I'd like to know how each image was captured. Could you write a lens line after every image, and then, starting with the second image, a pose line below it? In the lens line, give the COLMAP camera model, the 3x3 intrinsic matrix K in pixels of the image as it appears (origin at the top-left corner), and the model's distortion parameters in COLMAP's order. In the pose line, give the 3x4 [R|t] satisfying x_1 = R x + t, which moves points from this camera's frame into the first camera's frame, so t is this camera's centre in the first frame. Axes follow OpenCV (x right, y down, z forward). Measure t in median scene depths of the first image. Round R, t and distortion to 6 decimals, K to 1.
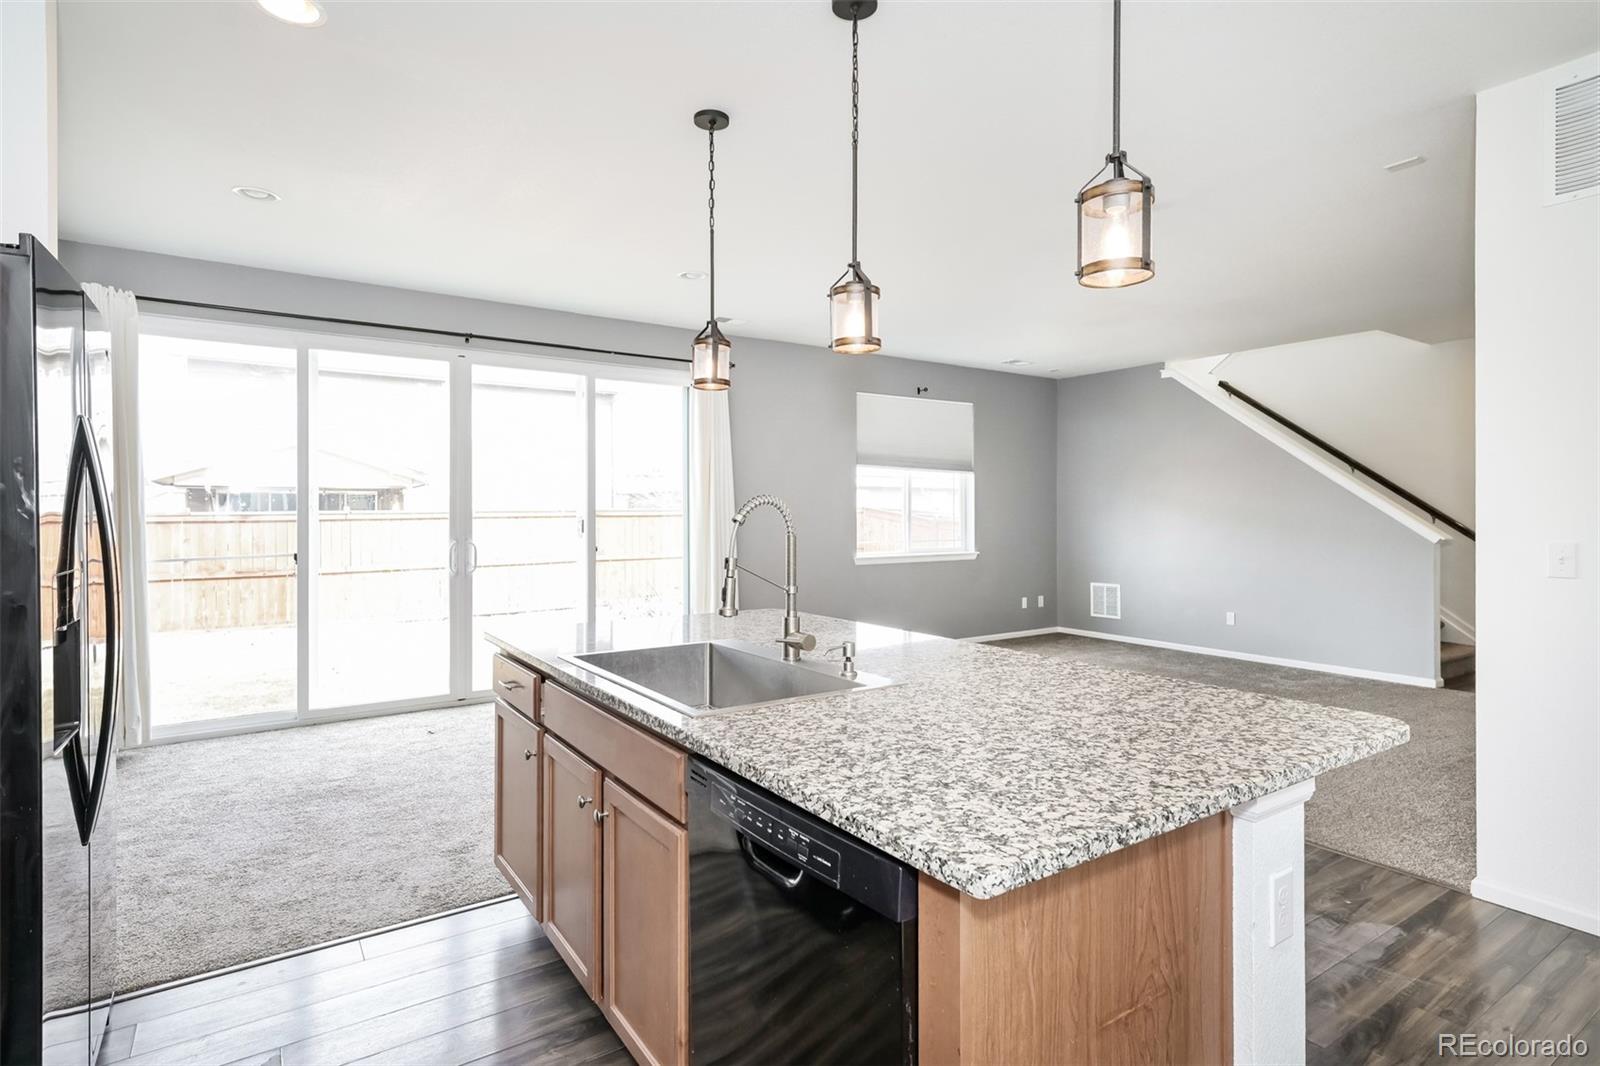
lens RADIAL K [[817.6, 0, 801.9], [0, 817.6, 511.9], [0, 0, 1]] dist [0.013845, 0.002070]
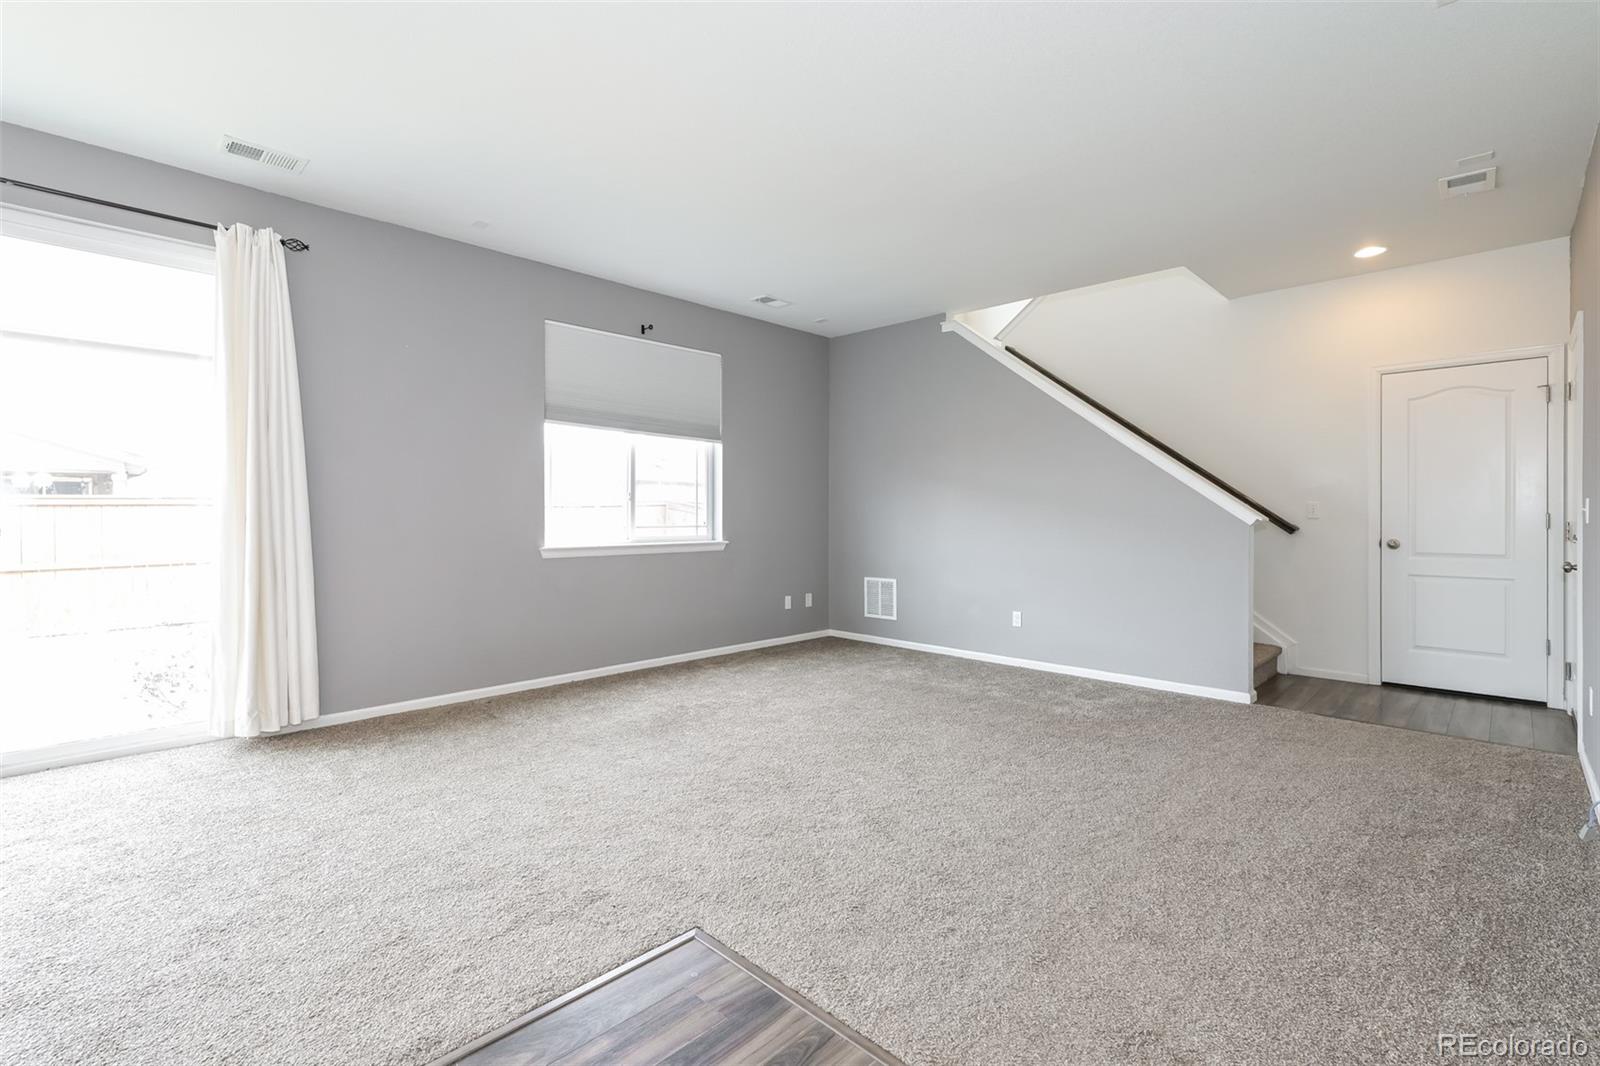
lens RADIAL K [[721.5, 0, 802.2], [0, 721.5, 520.1], [0, 0, 1]] dist [0.007150, 0.001041]
pose [[0.980086, 0.001833, 0.198567, 0.394585], [-0.003815, 0.999947, 0.009598, 0.056904], [-0.198538, -0.010164, 0.980040, 0.788652]]
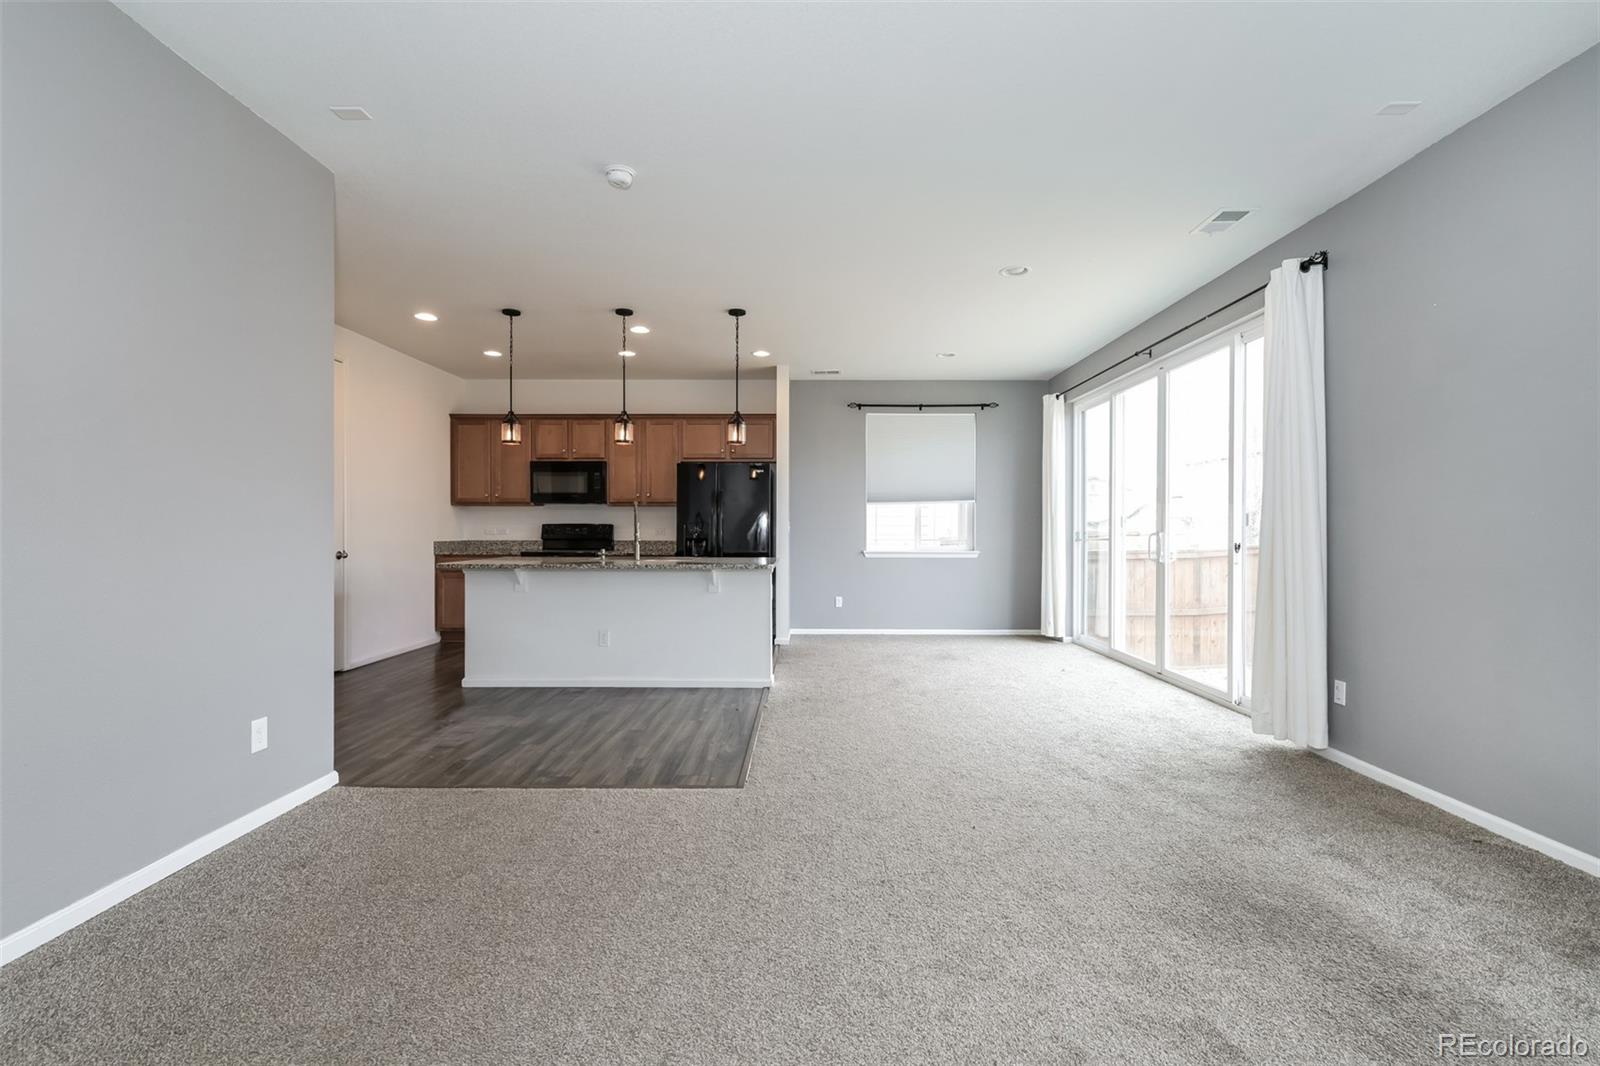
lens RADIAL K [[721.5, 0, 804.6], [0, 721.5, 535.2], [0, 0, 1]] dist [0.007150, 0.001041]
pose [[-0.561447, 0.007315, -0.827480, 1.255257], [-0.000477, 0.999958, 0.009163, 0.054463], [0.827513, 0.005540, -0.561420, 2.111075]]
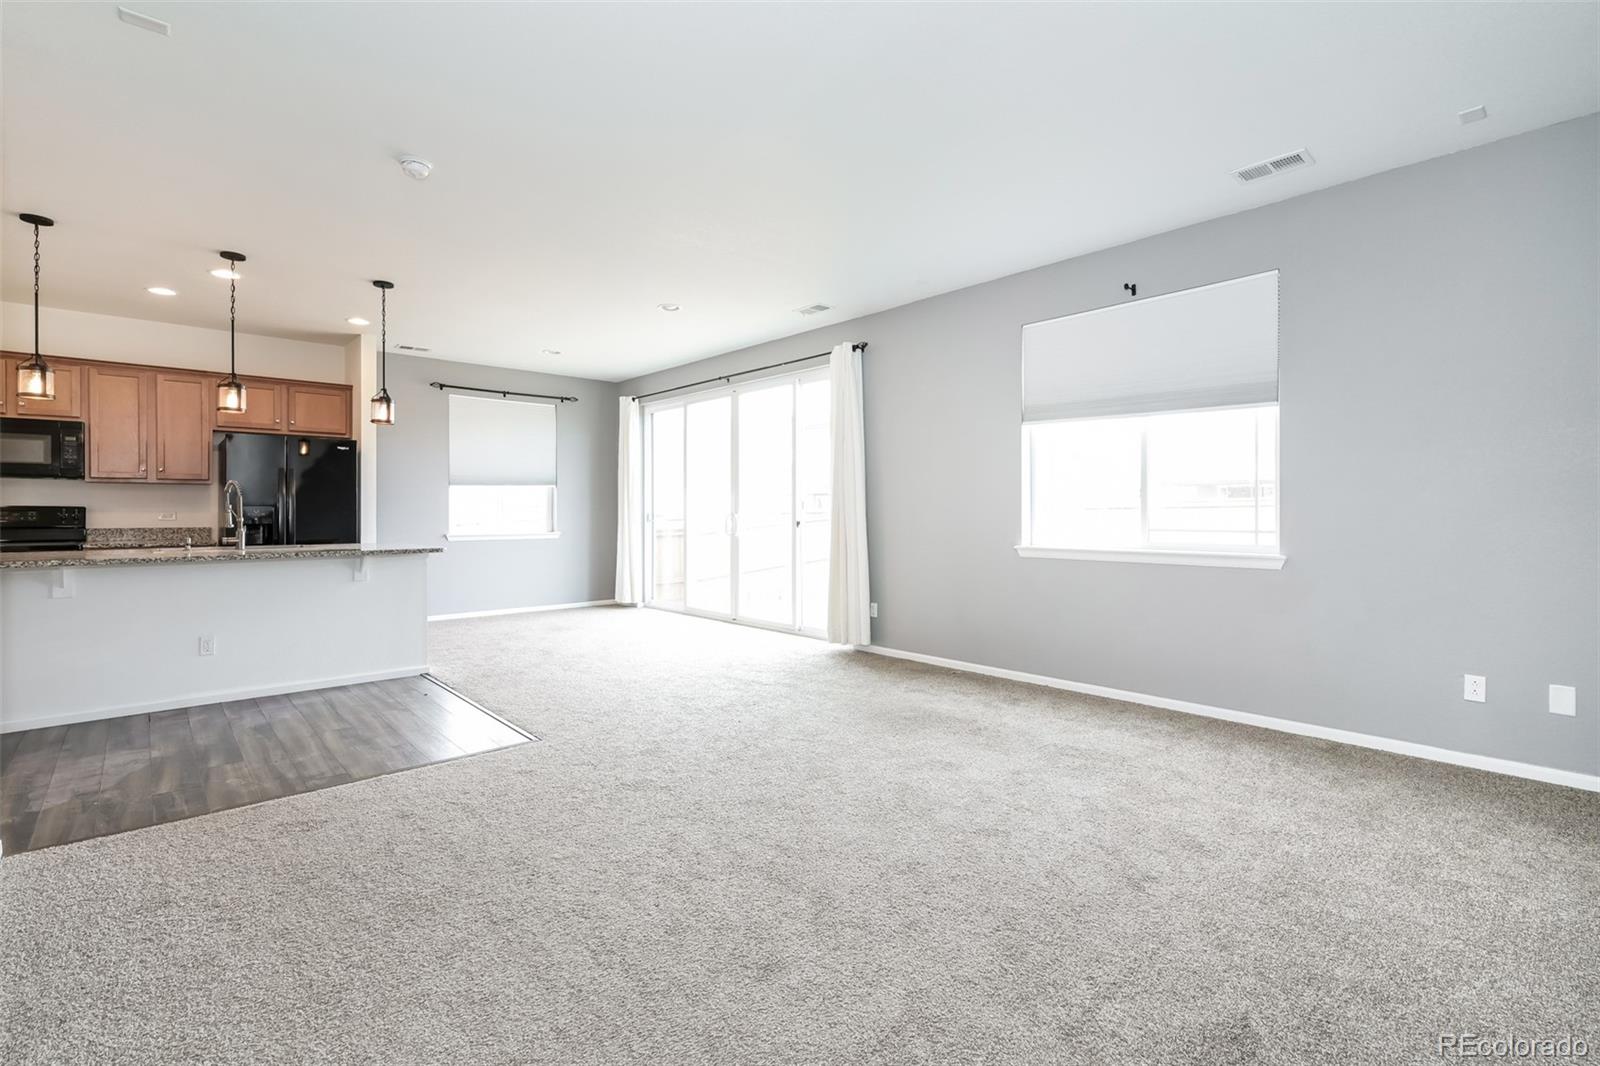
lens RADIAL K [[721.5, 0, 796.5], [0, 721.5, 514.4], [0, 0, 1]] dist [0.007150, 0.001041]
pose [[0.138503, 0.005154, -0.990349, 1.681401], [0.002099, 0.999983, 0.005498, 0.052527], [0.990360, -0.002840, 0.138490, 1.701352]]
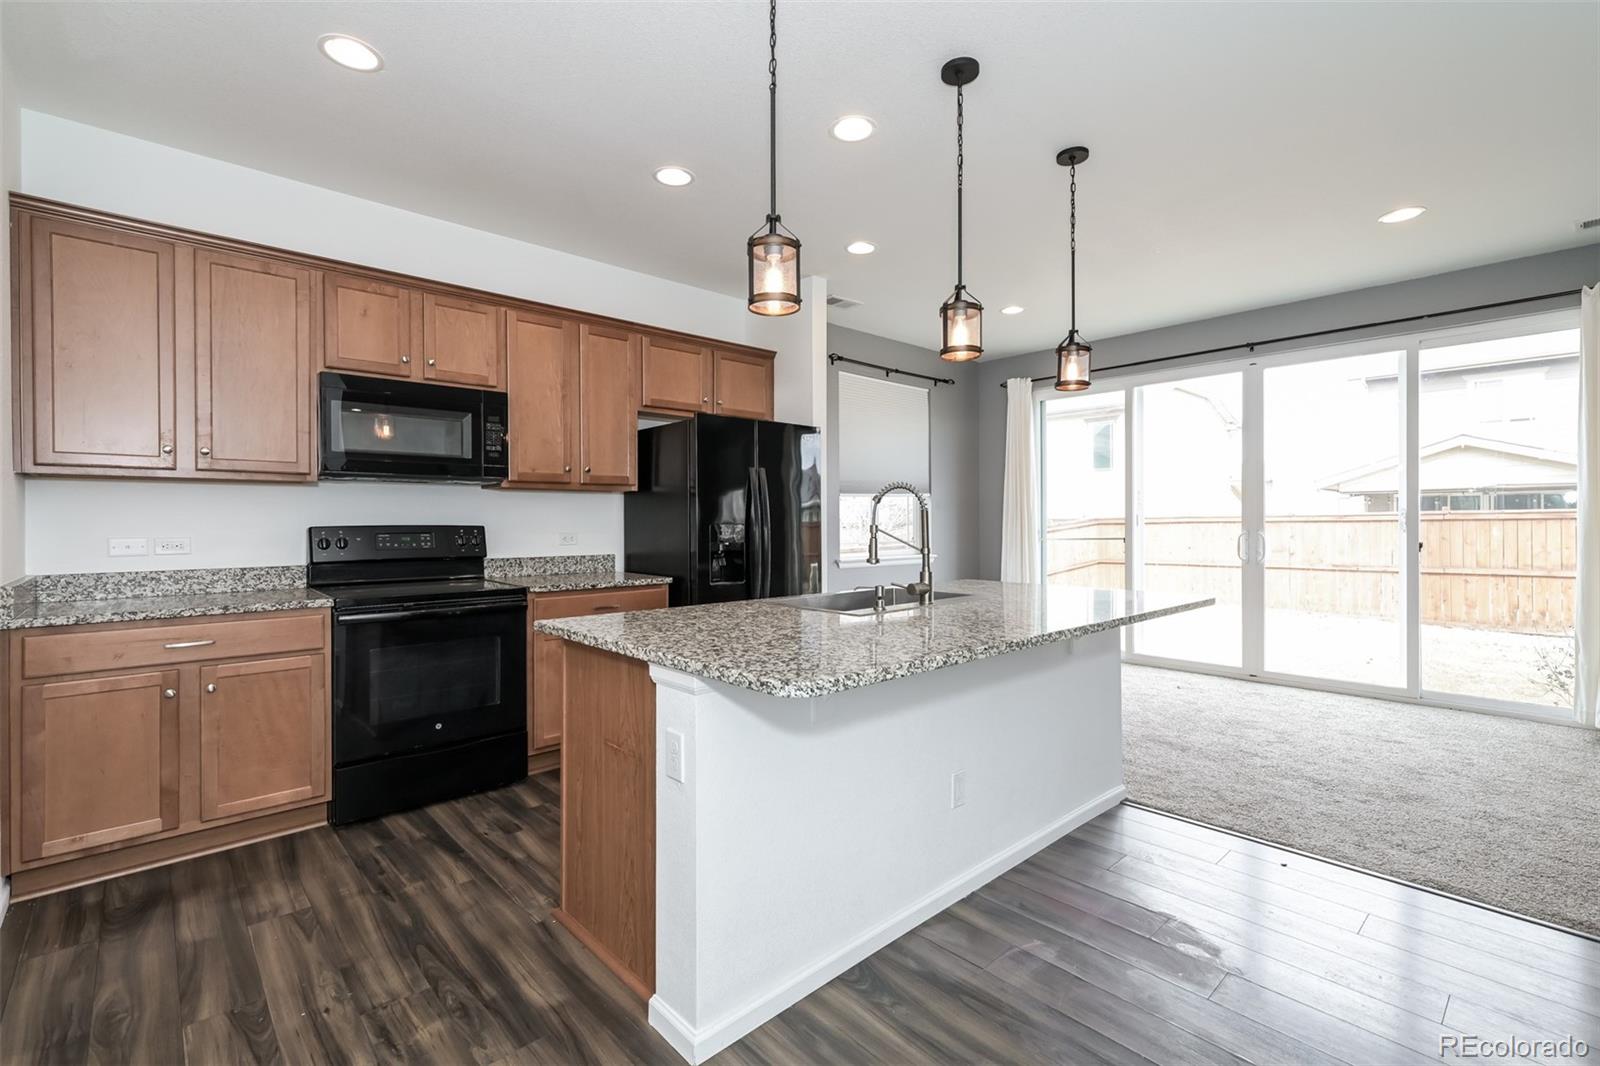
lens RADIAL K [[721.5, 0, 801.8], [0, 721.5, 528.2], [0, 0, 1]] dist [0.007150, 0.001041]
pose [[0.156499, 0.009961, -0.987628, 0.836241], [0.003862, 0.999935, 0.010697, 0.032057], [0.987670, -0.005488, 0.156451, 0.451174]]
